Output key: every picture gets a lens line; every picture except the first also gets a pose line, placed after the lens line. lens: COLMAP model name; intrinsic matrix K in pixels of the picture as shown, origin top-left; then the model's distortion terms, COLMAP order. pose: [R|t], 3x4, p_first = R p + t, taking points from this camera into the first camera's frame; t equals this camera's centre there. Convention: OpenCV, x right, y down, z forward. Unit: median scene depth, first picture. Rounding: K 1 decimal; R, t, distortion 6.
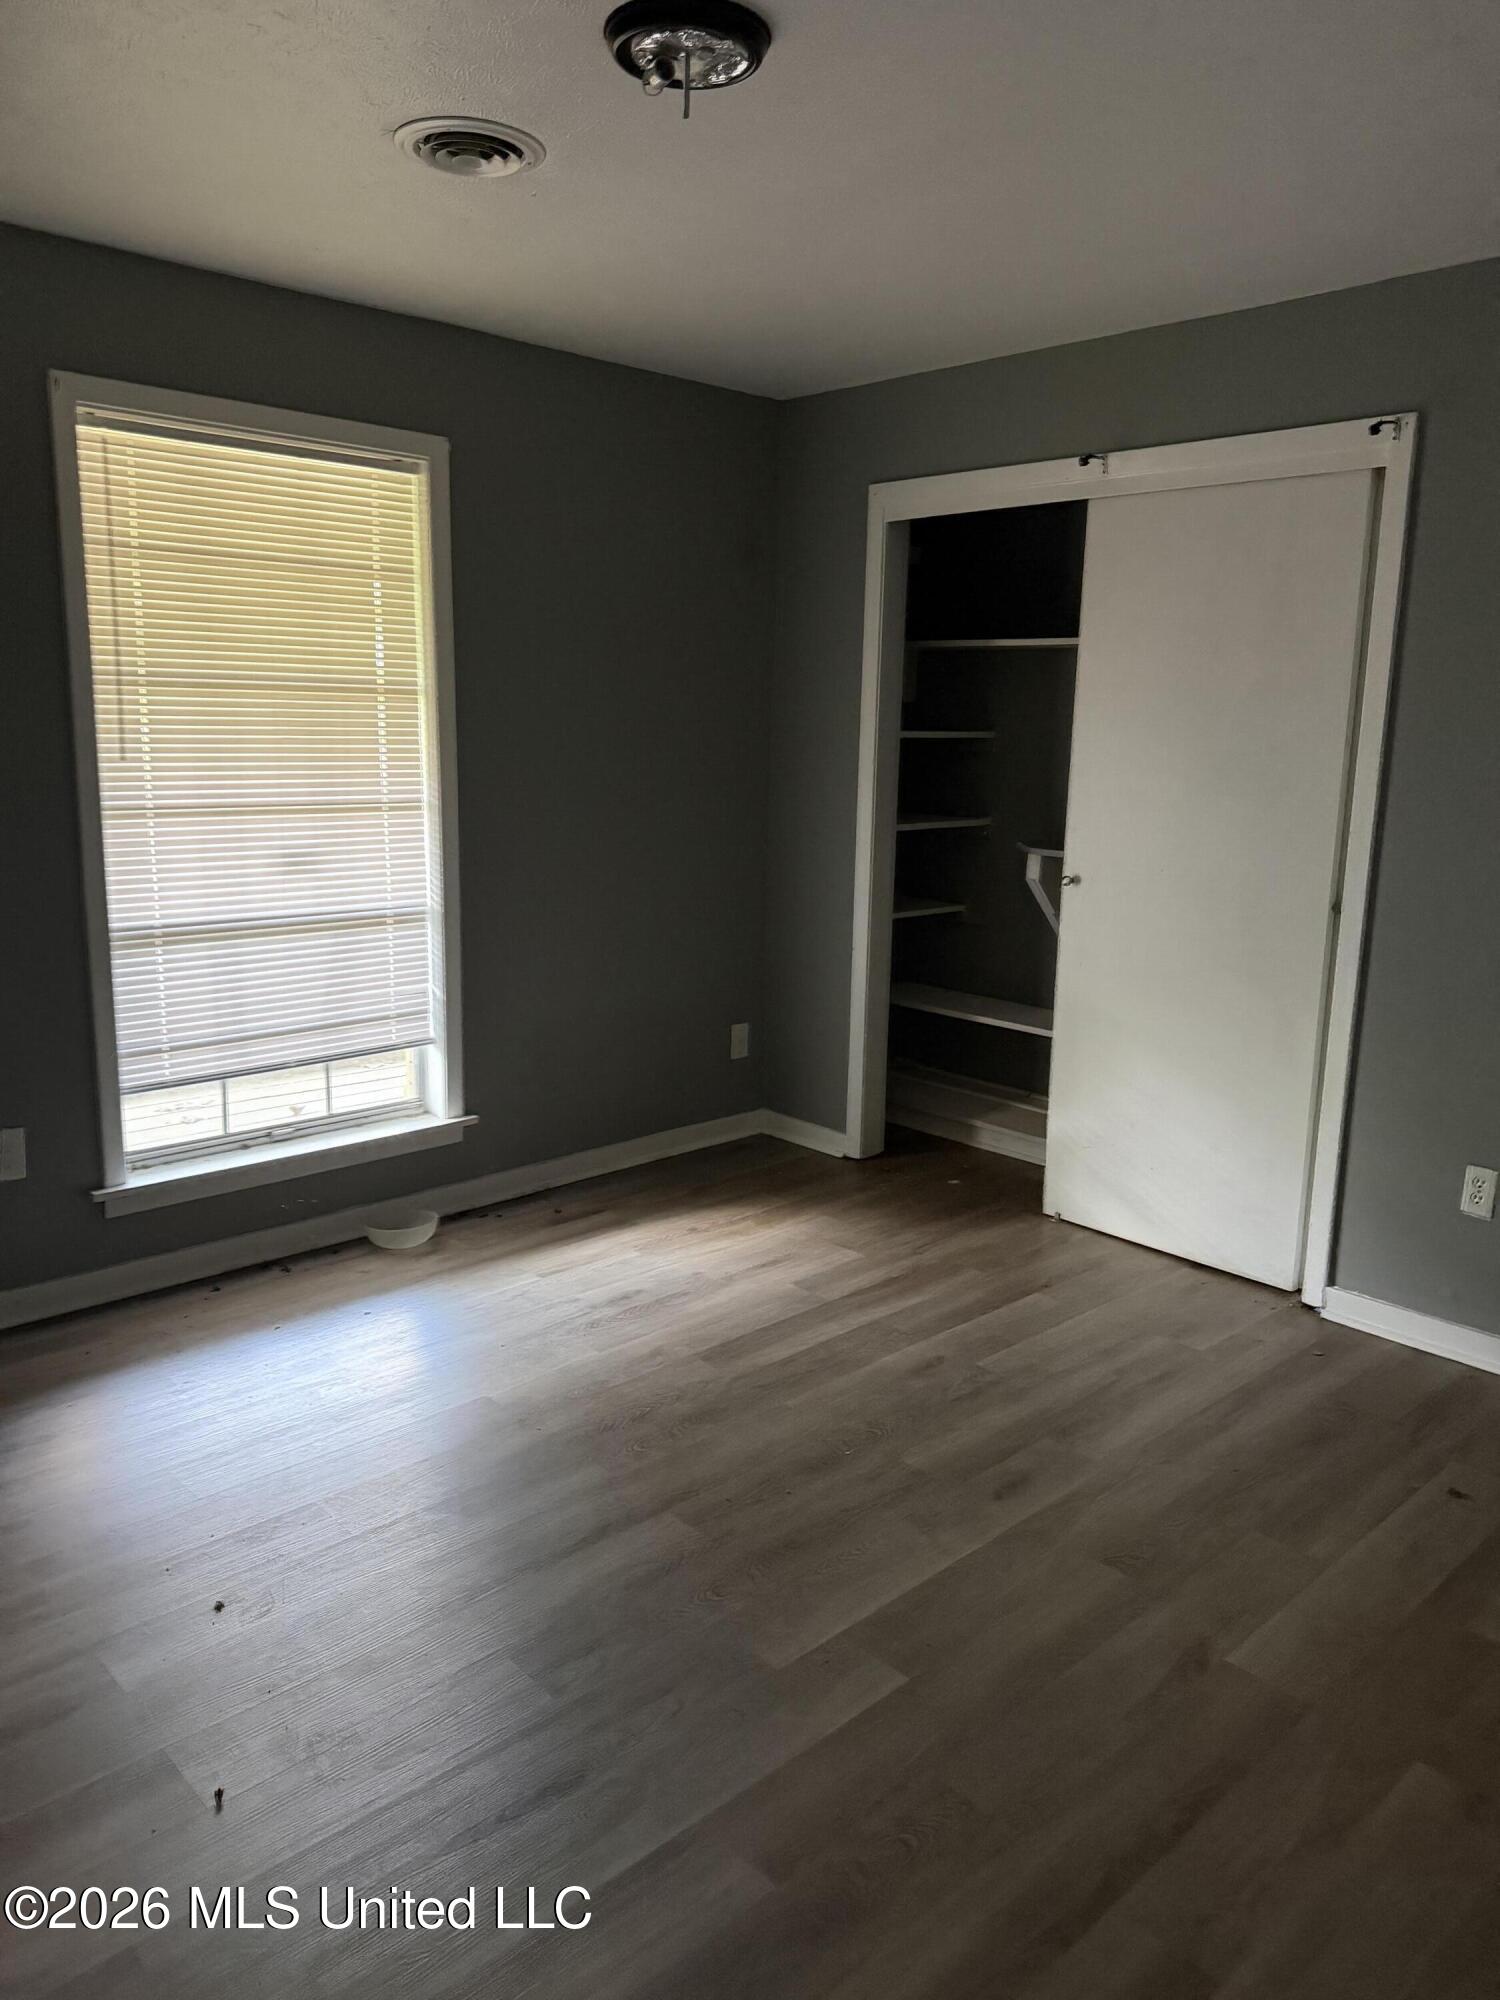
lens RADIAL K [[1419.4, 0, 750.0], [0, 1419.4, 1000.0], [0, 0, 1]] dist [0.103226, -0.138466]
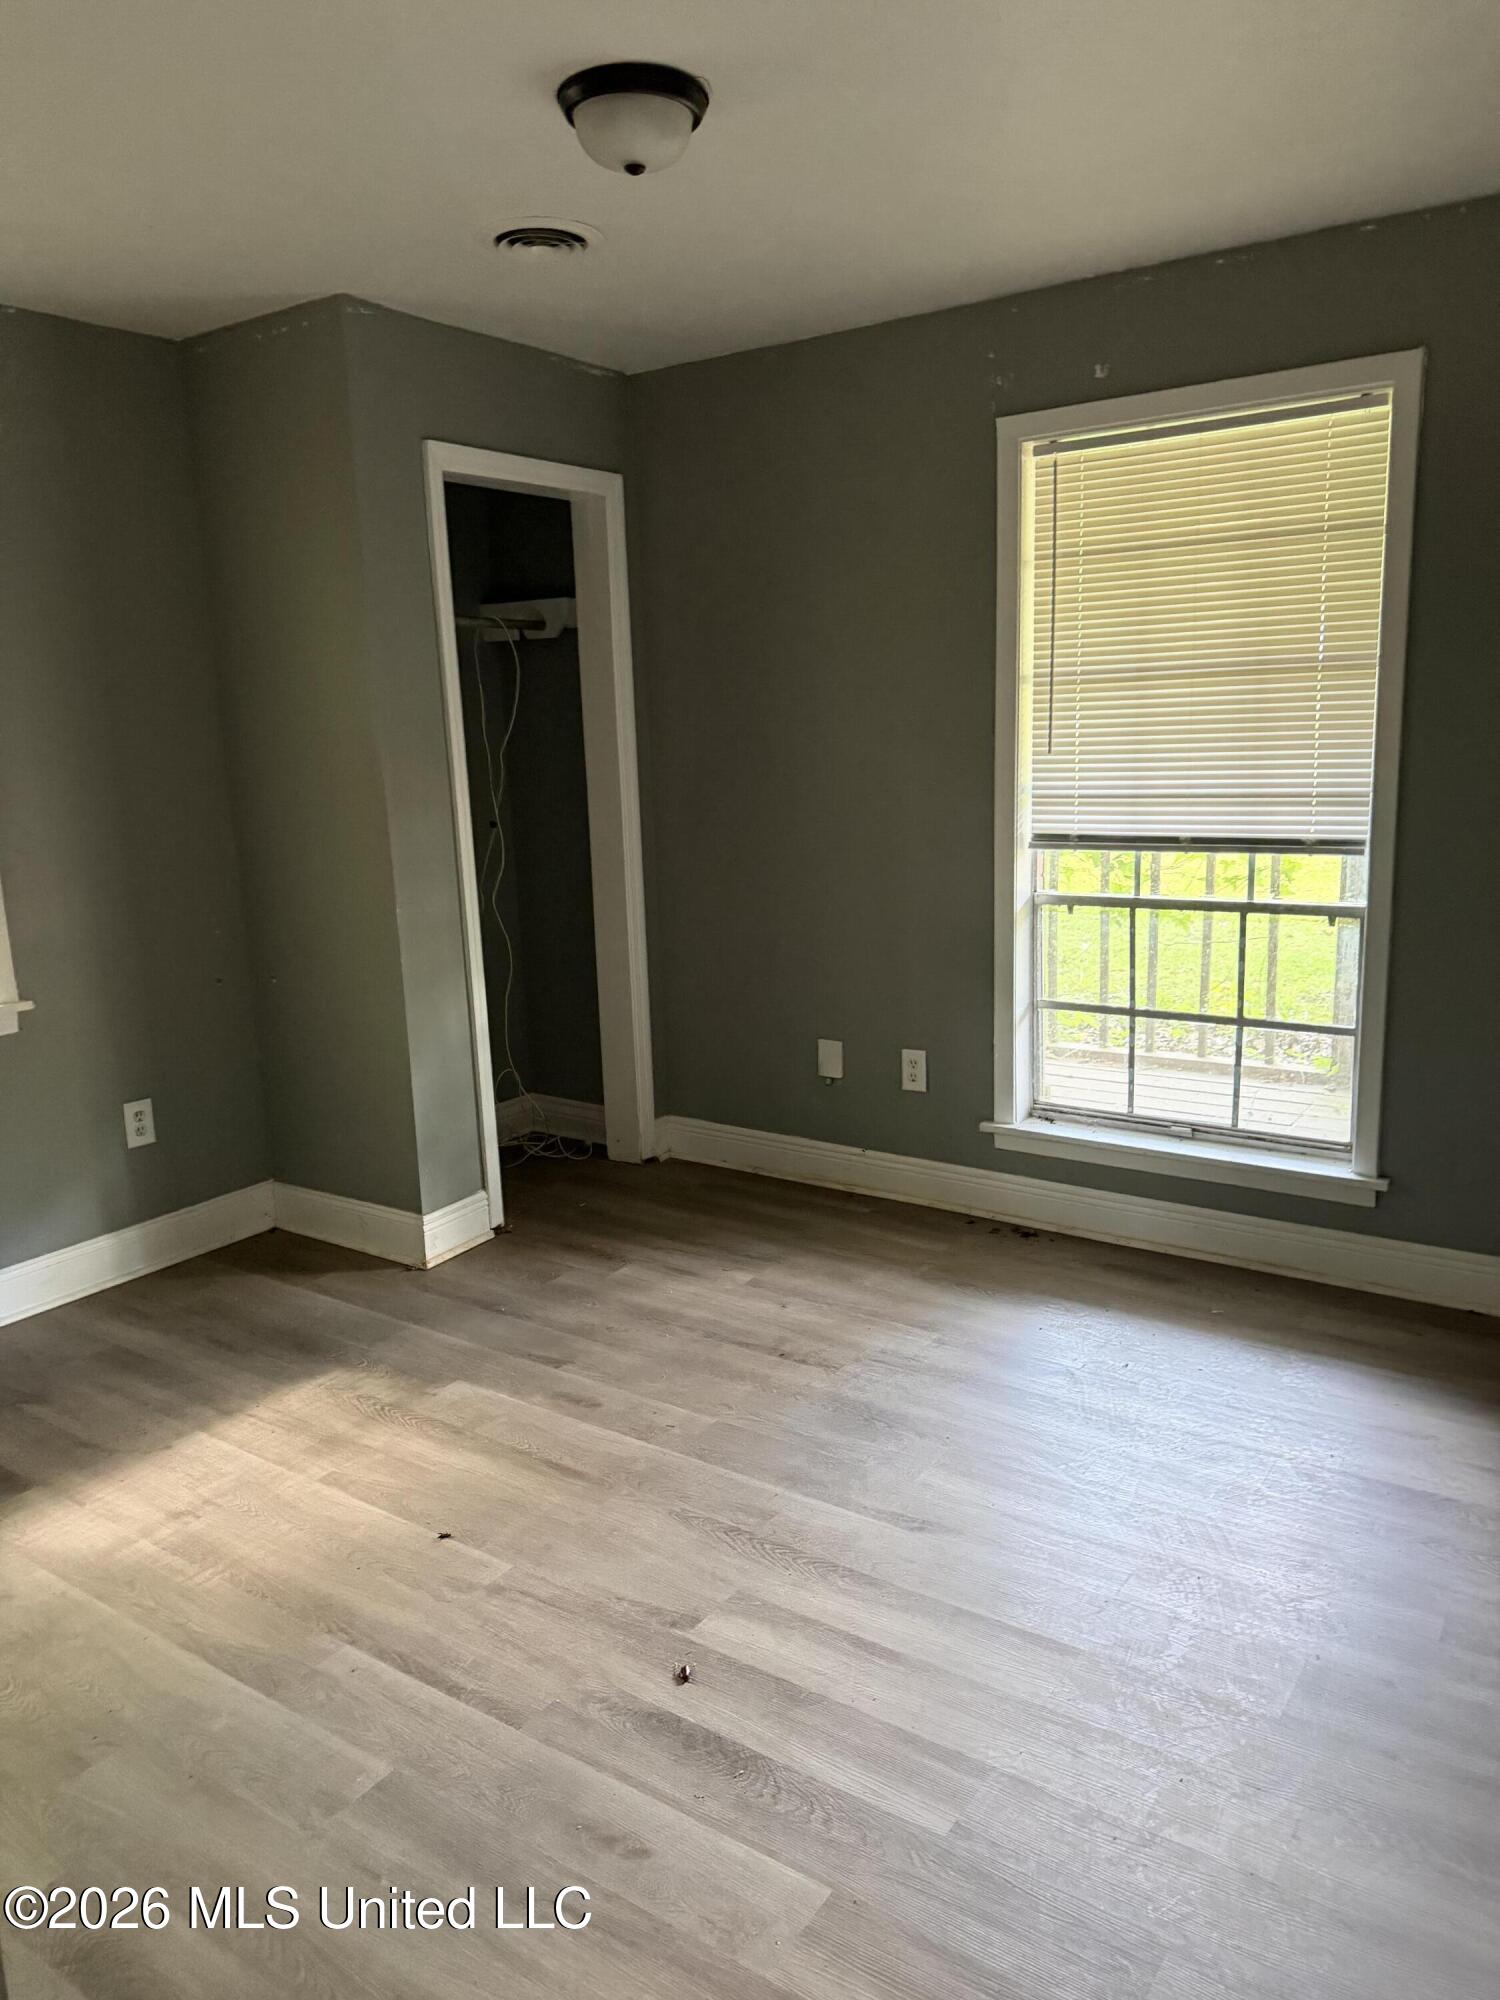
lens RADIAL K [[1419.4, 0, 750.0], [0, 1419.4, 1000.0], [0, 0, 1]] dist [0.103226, -0.138466]
pose [[0.223121, 0.155202, -0.962356, 0.573096], [-0.148942, 0.981080, 0.123690, -0.075952], [0.963345, 0.115738, 0.242015, 0.496090]]
